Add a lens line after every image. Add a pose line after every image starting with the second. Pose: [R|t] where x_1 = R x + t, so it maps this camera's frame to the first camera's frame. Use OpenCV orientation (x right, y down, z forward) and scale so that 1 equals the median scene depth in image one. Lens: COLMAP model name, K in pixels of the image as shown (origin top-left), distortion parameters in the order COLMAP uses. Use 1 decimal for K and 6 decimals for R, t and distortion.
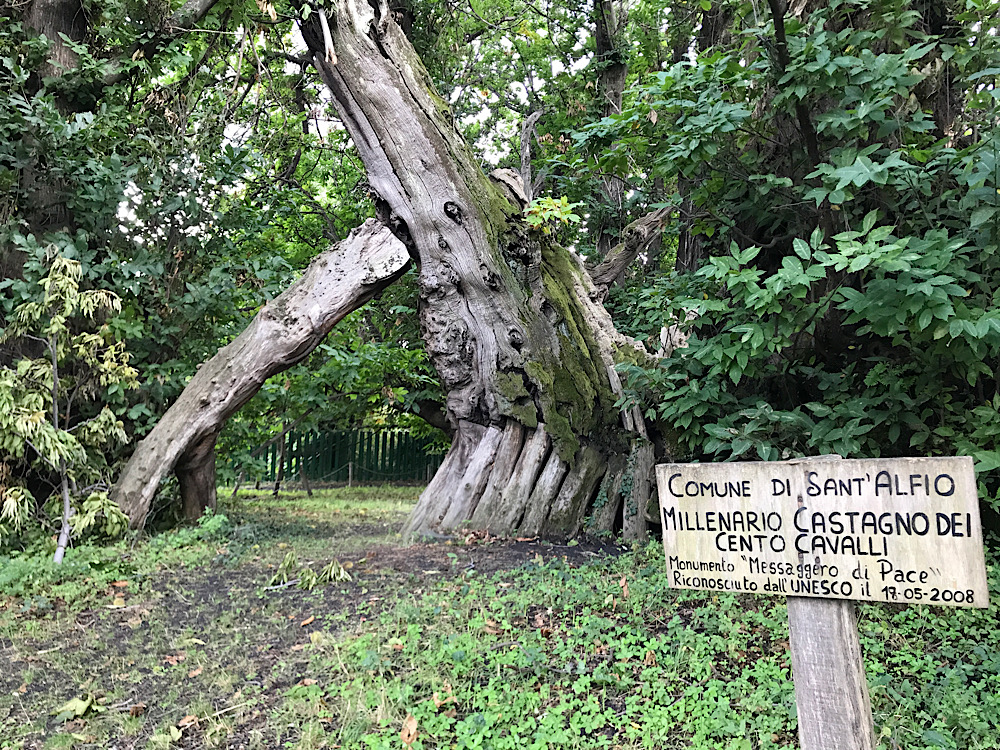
lens RADIAL K [[820.9, 0, 502.1], [0, 820.9, 377.0], [0, 0, 1]] dist [0.016045, -0.016892]
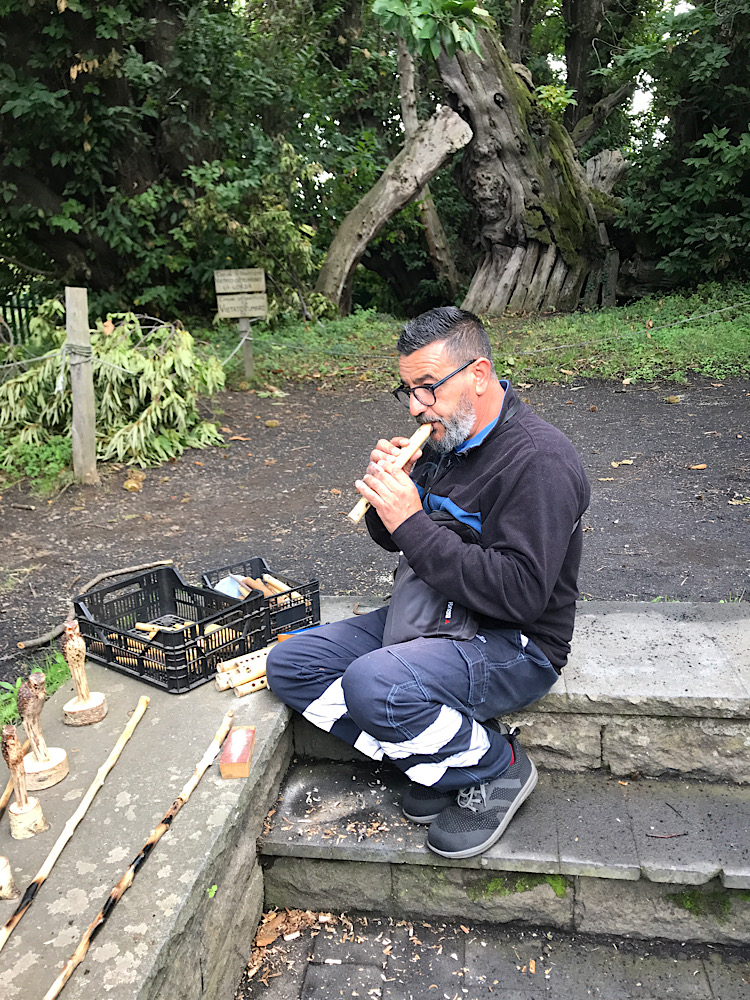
lens RADIAL K [[820.9, 0, 374.1], [0, 820.9, 496.8], [0, 0, 1]] dist [0.016045, -0.016892]
pose [[0.991536, -0.076367, 0.104999, -0.507324], [0.041883, 0.953625, 0.298069, 0.036715], [-0.122892, -0.291148, 0.948752, -0.640288]]
